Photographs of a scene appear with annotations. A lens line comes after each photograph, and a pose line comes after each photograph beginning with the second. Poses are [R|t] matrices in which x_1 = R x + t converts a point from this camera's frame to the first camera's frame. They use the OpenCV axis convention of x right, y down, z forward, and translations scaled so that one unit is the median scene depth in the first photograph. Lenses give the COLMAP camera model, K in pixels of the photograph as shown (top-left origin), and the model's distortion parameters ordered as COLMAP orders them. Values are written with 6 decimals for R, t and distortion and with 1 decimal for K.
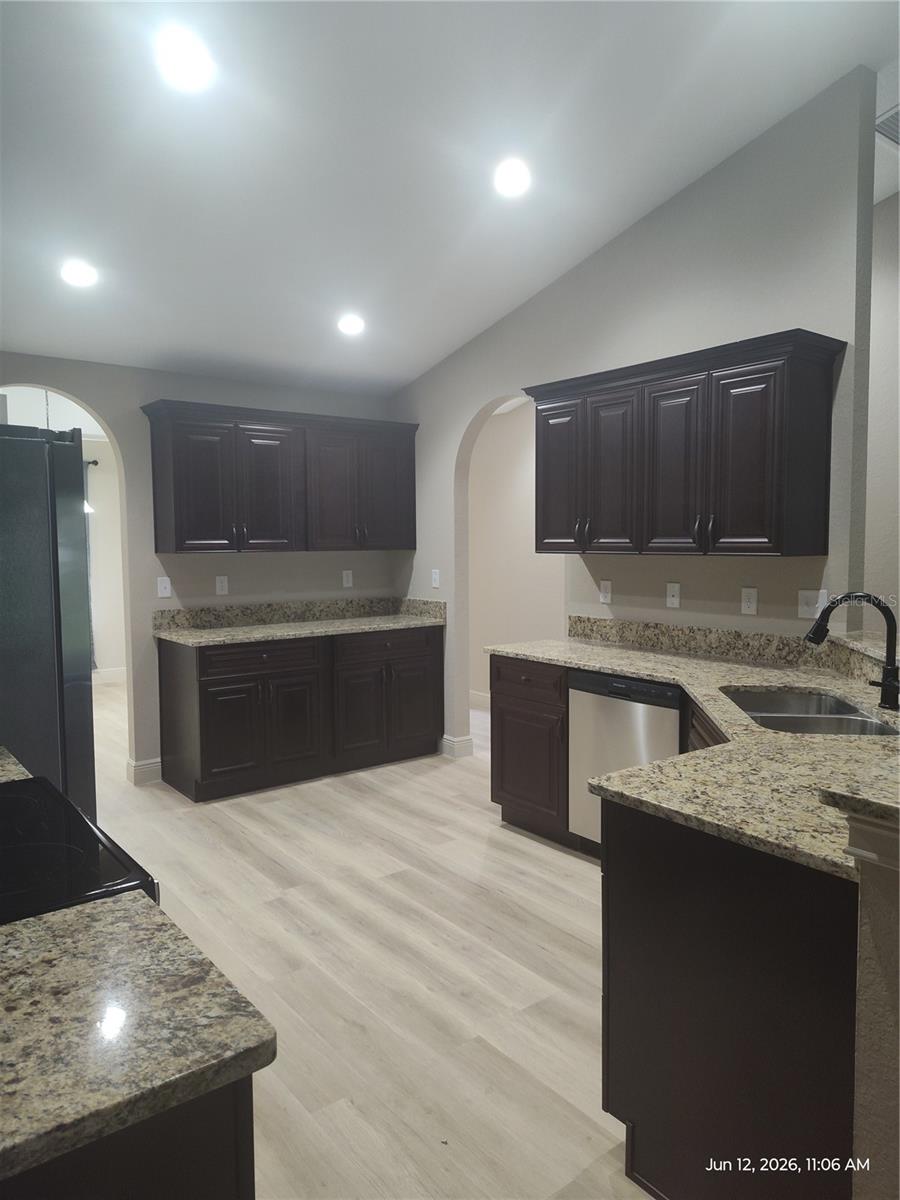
lens RADIAL K [[827.0, 0, 447.7], [0, 827.0, 607.1], [0, 0, 1]] dist [0.033787, -0.032188]
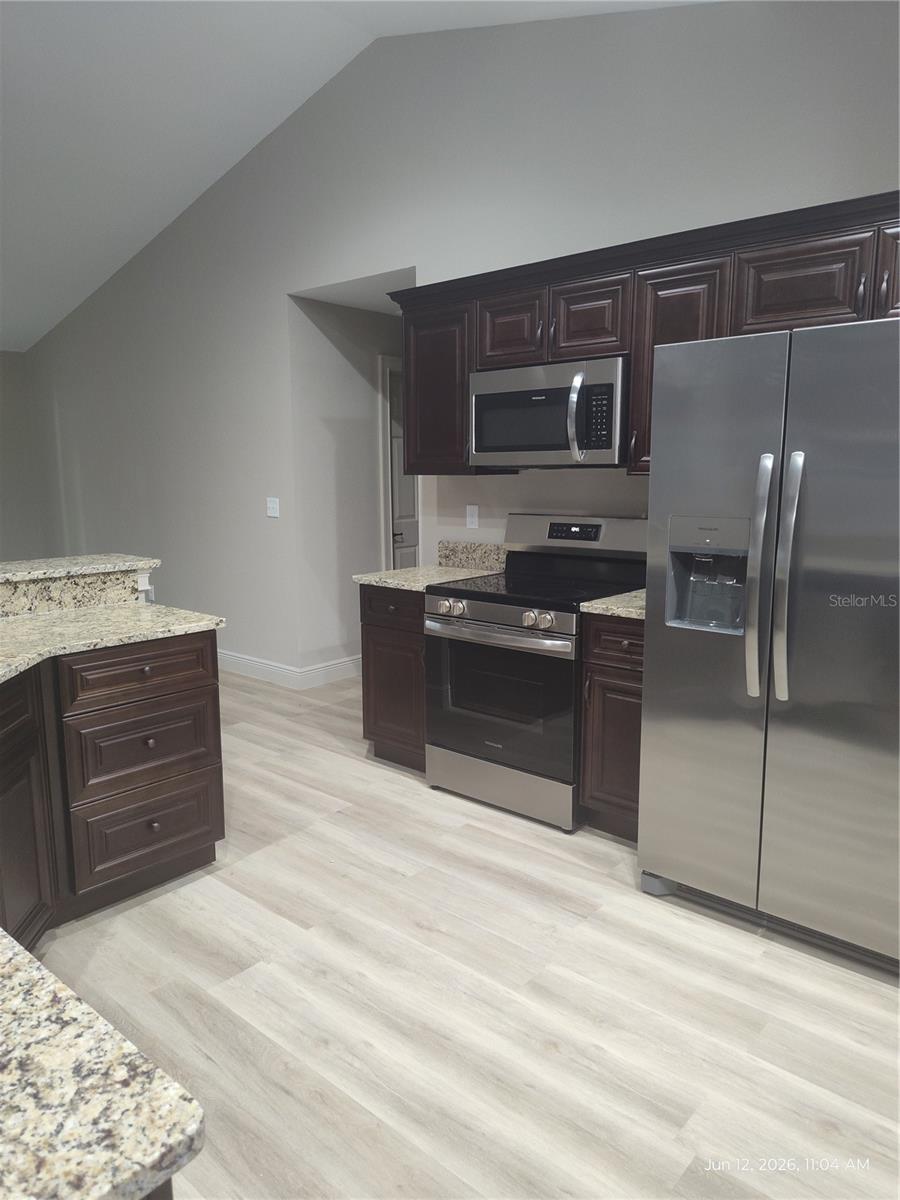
lens RADIAL K [[827.0, 0, 453.6], [0, 827.0, 592.5], [0, 0, 1]] dist [0.033787, -0.032188]
pose [[-0.980016, 0.046088, -0.193508, 0.025801], [-0.000974, 0.971666, 0.236355, -0.099229], [0.198918, 0.231820, -0.952203, 1.277440]]
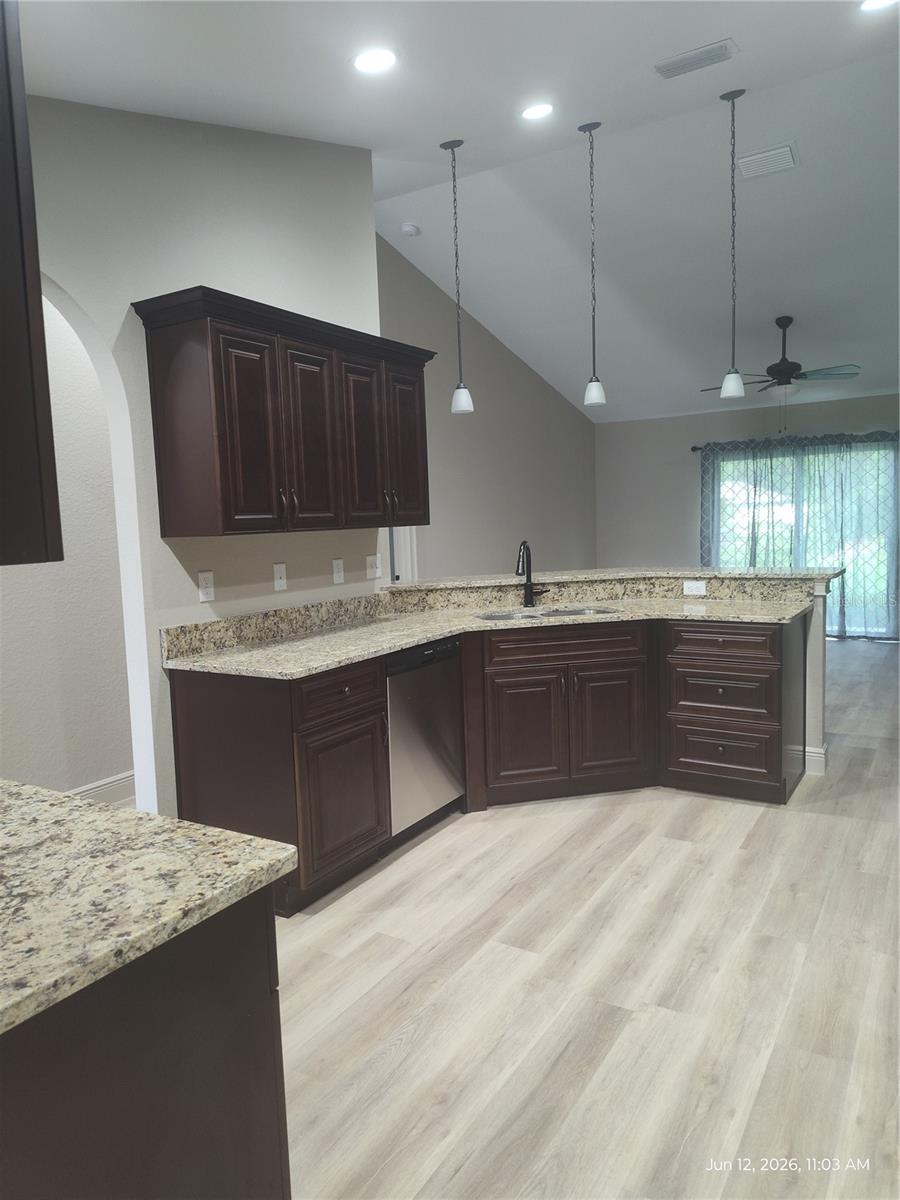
lens RADIAL K [[827.0, 0, 444.6], [0, 827.0, 594.9], [0, 0, 1]] dist [0.033787, -0.032188]
pose [[-0.355534, -0.069074, 0.932107, -0.703924], [0.117269, 0.986088, 0.117805, -0.088222], [-0.927277, 0.151191, -0.342488, 1.237561]]
